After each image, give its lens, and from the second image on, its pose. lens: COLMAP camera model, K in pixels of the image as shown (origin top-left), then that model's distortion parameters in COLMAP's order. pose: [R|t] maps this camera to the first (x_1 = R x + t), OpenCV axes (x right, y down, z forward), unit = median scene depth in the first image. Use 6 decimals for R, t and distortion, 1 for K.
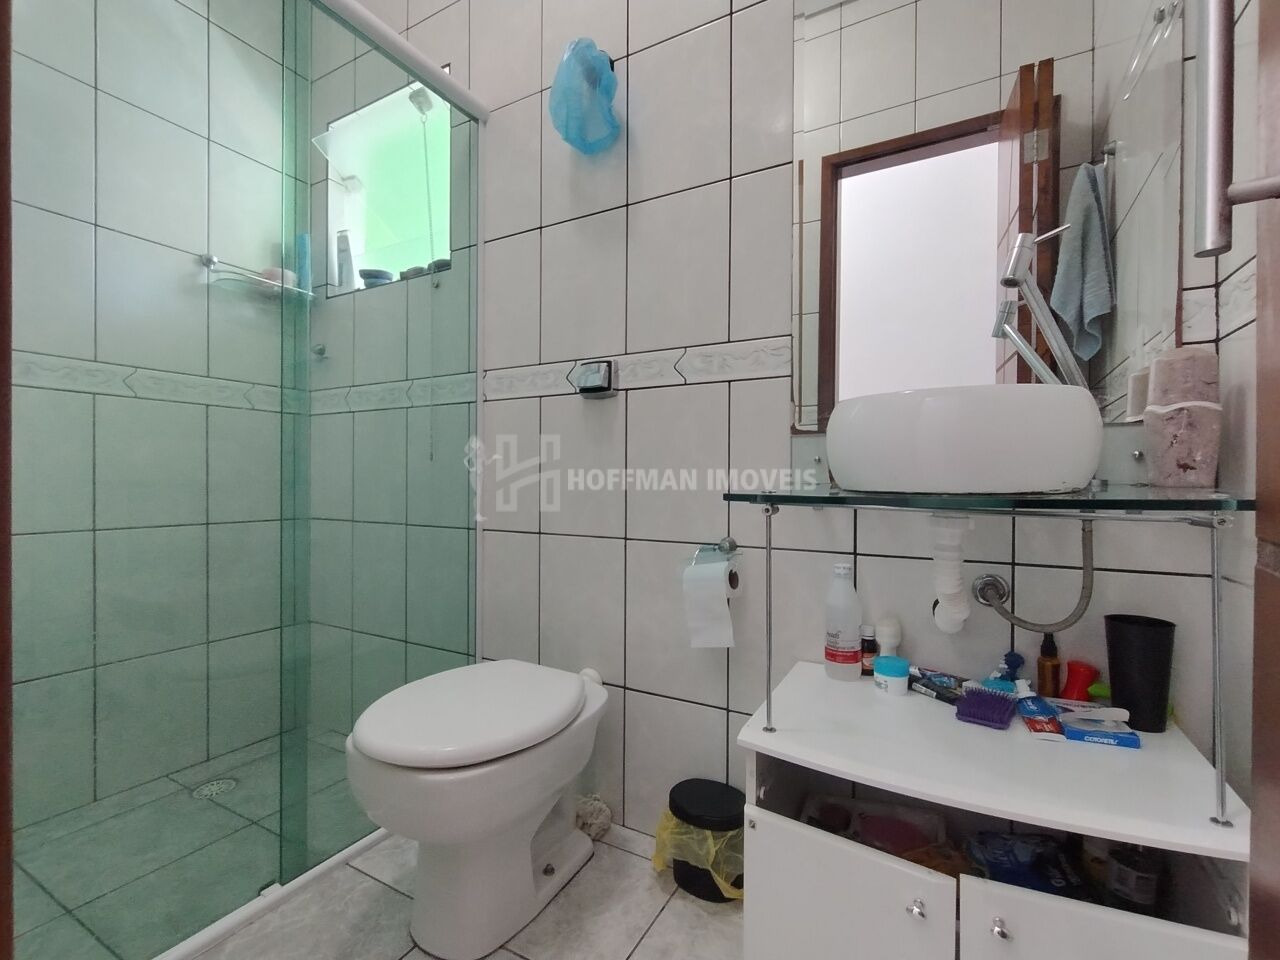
lens RADIAL K [[585.9, 0, 638.0], [0, 585.9, 480.1], [0, 0, 1]] dist [-0.000059, 0.000517]
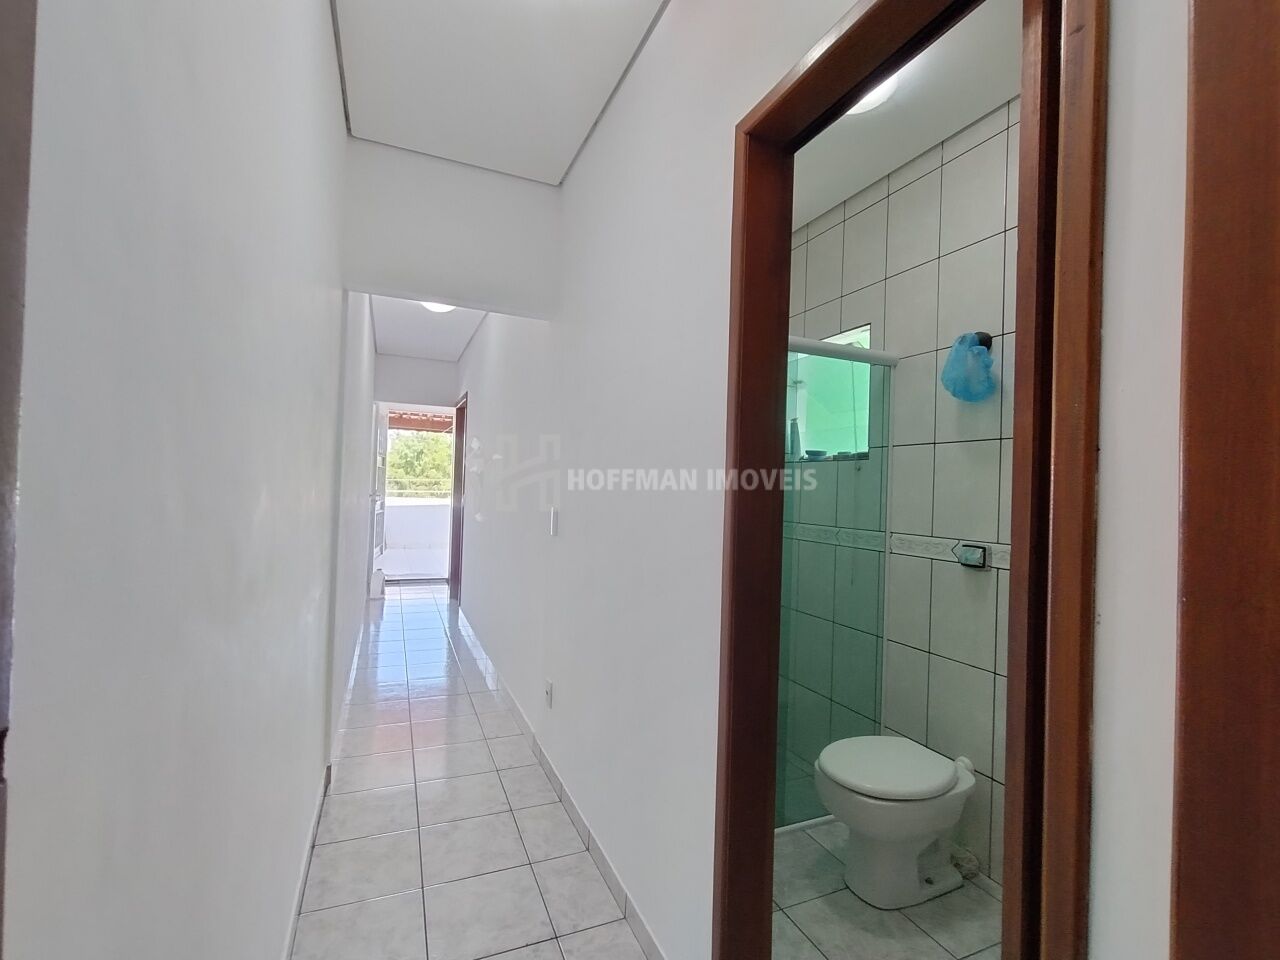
lens RADIAL K [[585.9, 0, 637.3], [0, 585.9, 483.9], [0, 0, 1]] dist [-0.000059, 0.000517]
pose [[0.797933, 0.014373, -0.602574, 0.136452], [-0.029723, 0.999438, -0.015521, -0.311616], [0.602013, 0.030295, 0.797912, -0.668651]]
